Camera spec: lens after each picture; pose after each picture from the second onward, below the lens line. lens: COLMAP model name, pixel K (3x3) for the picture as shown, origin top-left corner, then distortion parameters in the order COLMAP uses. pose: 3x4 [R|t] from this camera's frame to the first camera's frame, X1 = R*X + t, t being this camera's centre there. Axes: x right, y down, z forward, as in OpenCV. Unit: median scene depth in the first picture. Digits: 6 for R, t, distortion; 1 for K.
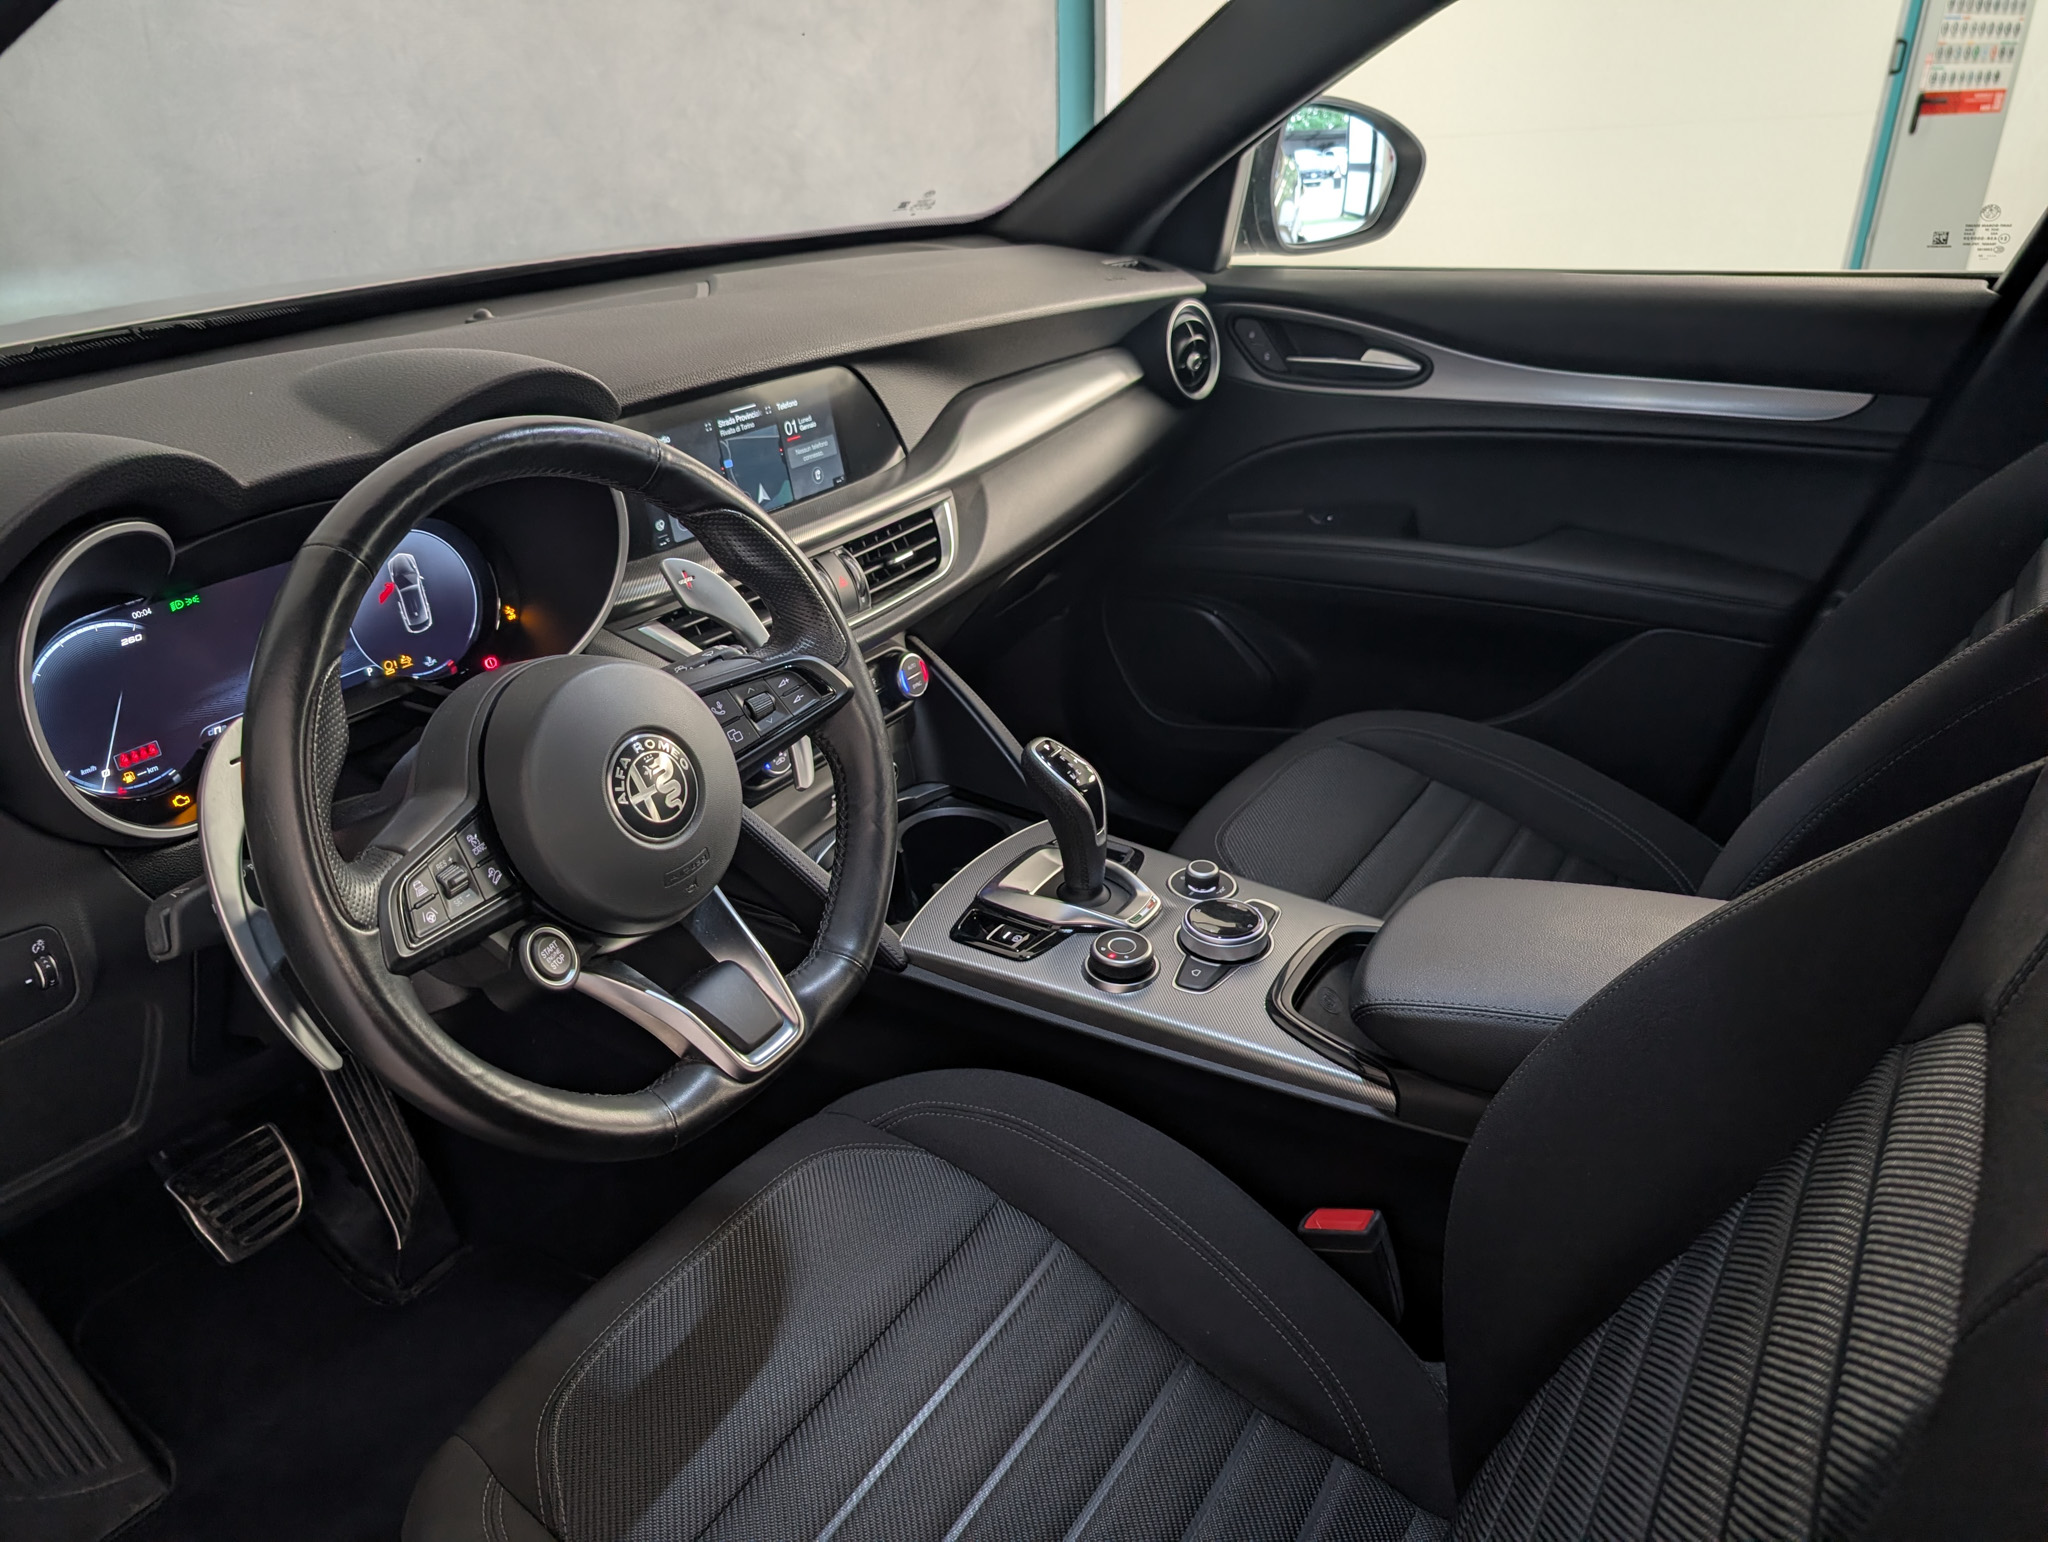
lens RADIAL K [[1473.0, 0, 1035.3], [0, 1473.0, 817.0], [0, 0, 1]] dist [-0.015654, 0.004946]
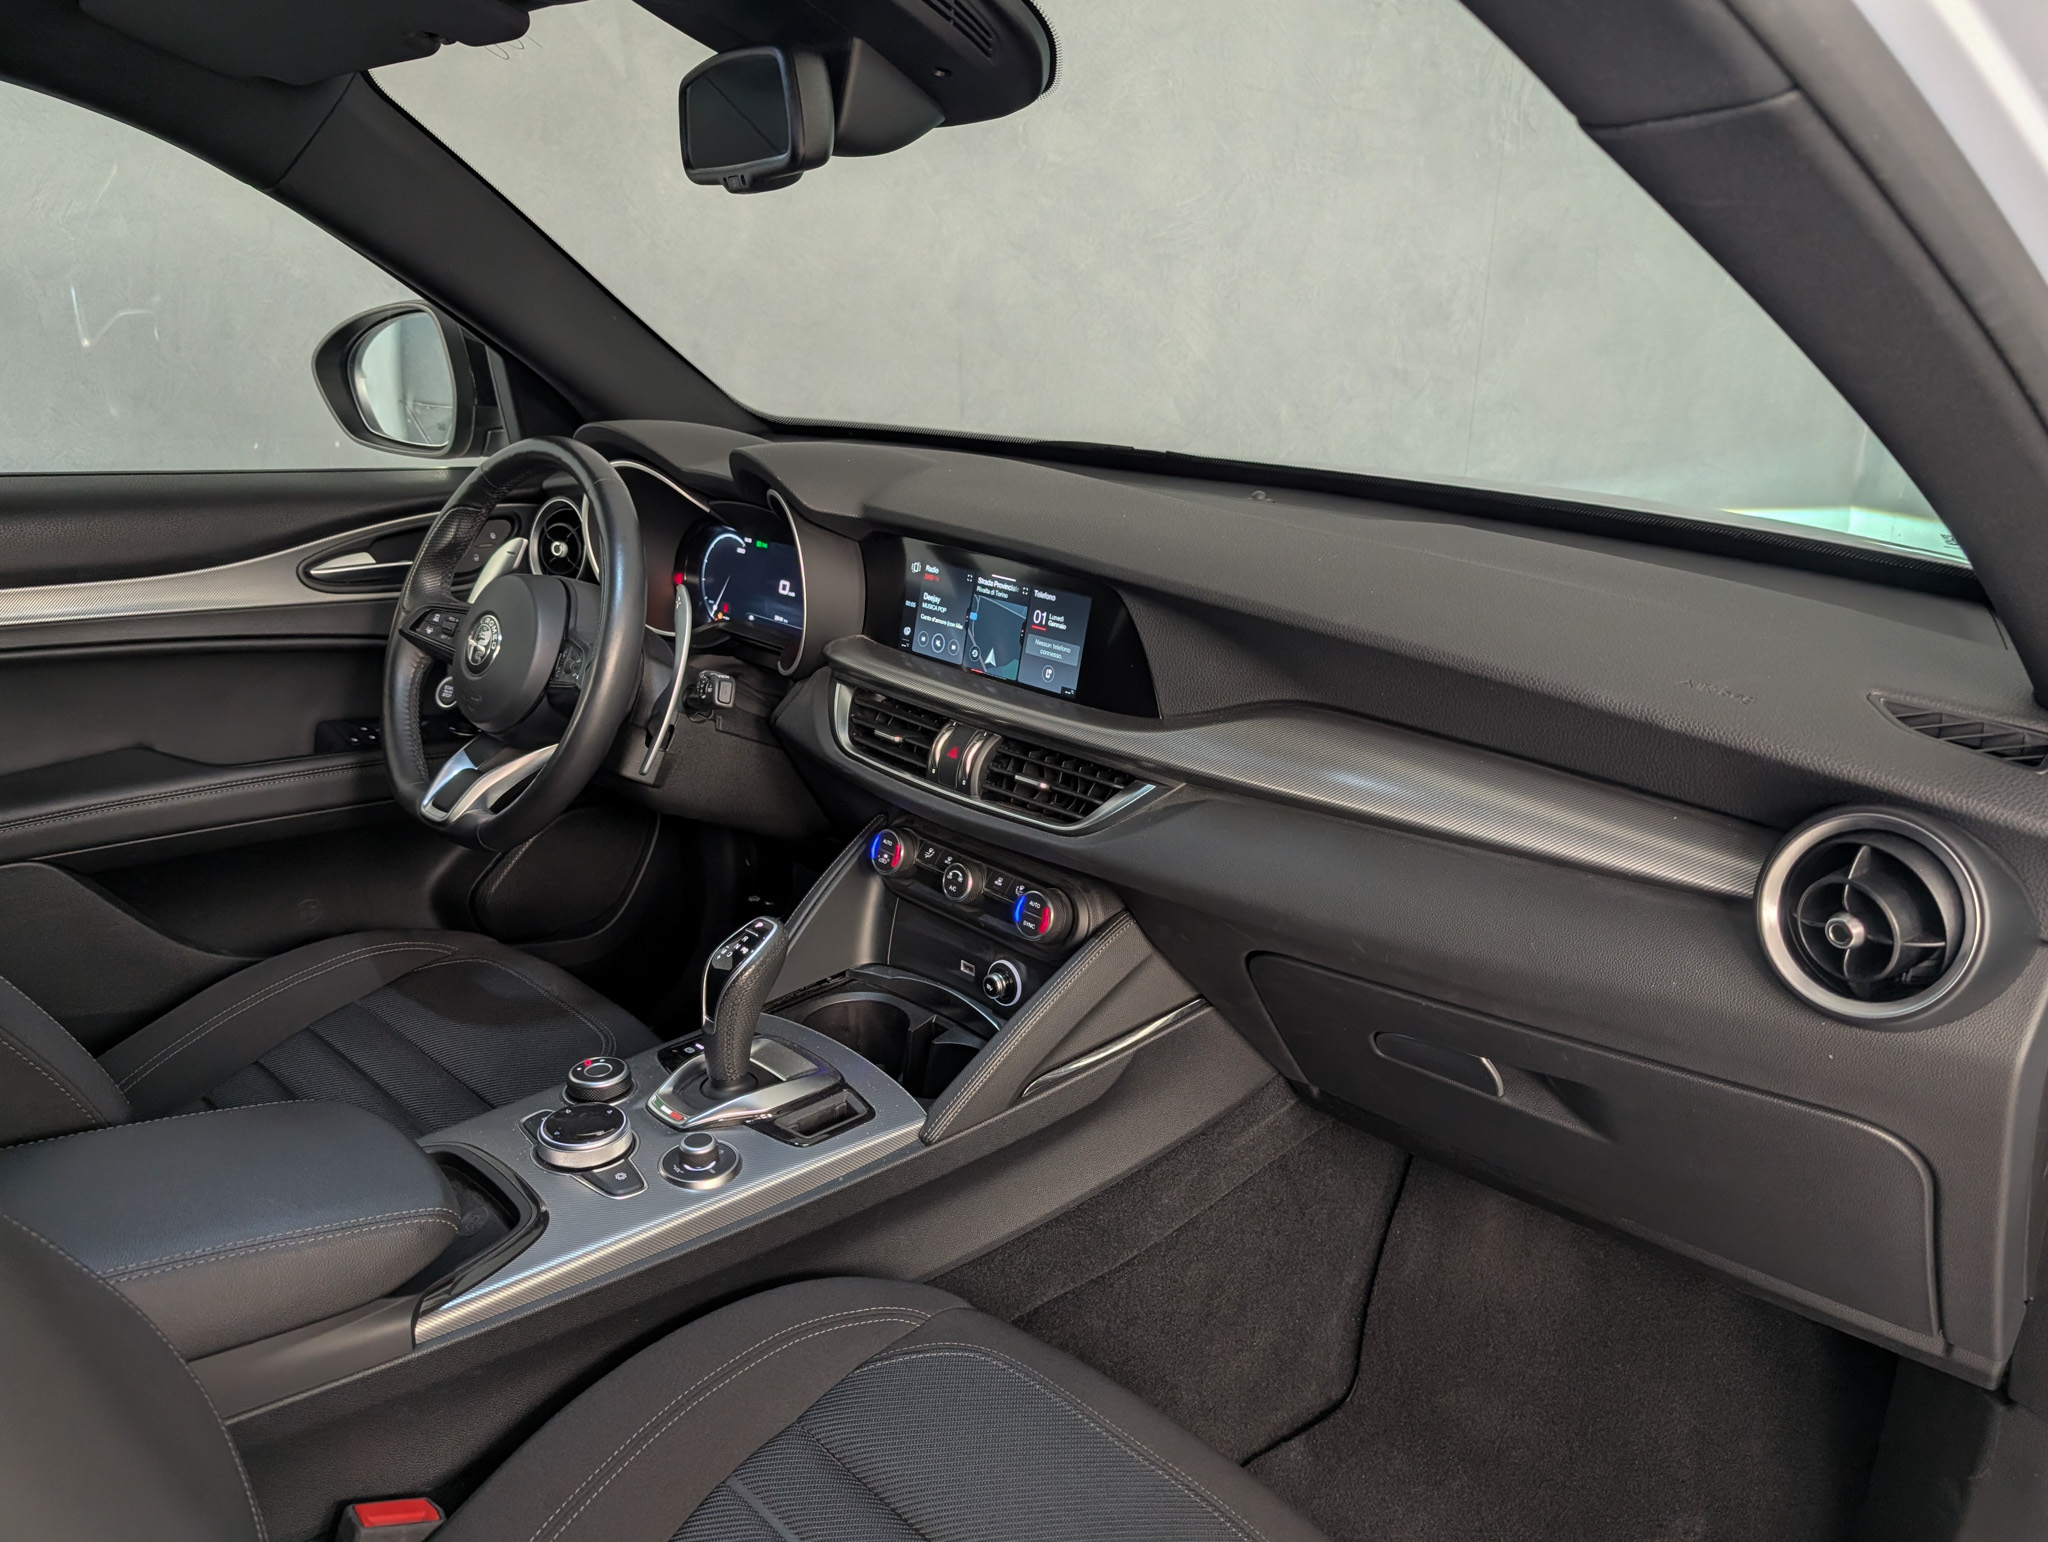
lens RADIAL K [[1554.5, 0, 1001.3], [0, 1554.5, 781.2], [0, 0, 1]] dist [0.028866, -0.005482]
pose [[-0.245181, 0.303881, -0.920621, 0.923656], [-0.475326, 0.789957, 0.387341, -0.621562], [0.844956, 0.532564, -0.049240, 1.174883]]
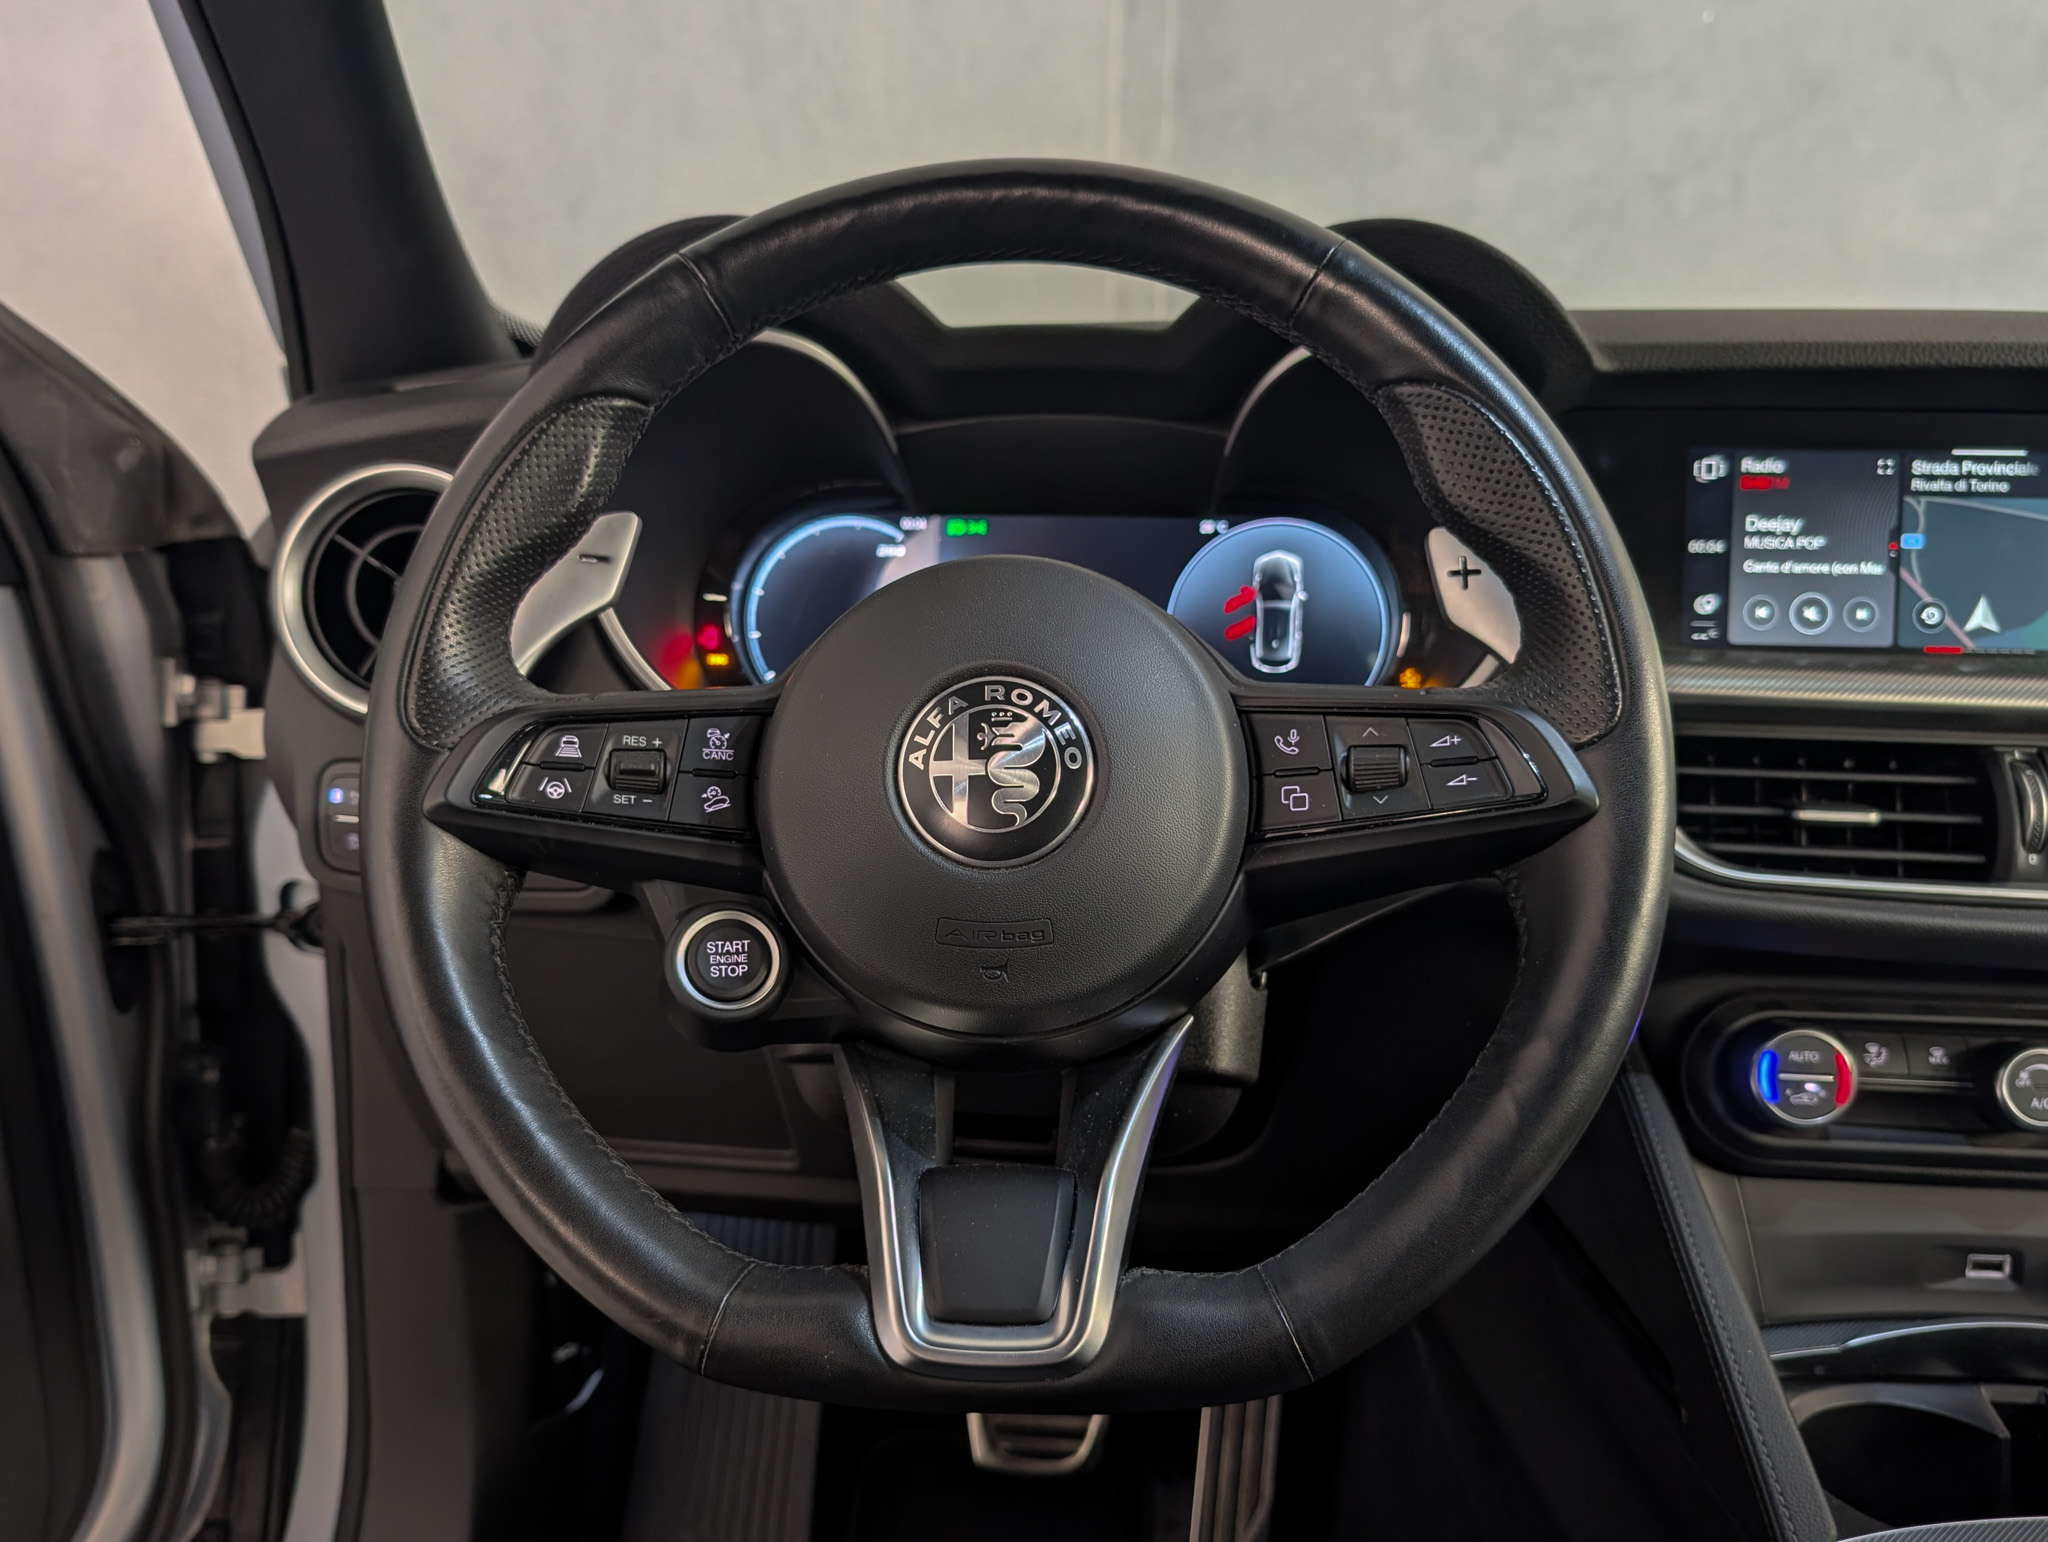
lens RADIAL K [[1715.3, 0, 978.0], [0, 1715.3, 778.3], [0, 0, 1]] dist [0.040658, -0.047425]
pose [[0.455116, 0.184864, -0.871031, 0.207253], [-0.427730, 0.903348, -0.031767, 0.003809], [0.780971, 0.387023, 0.490201, 0.472256]]
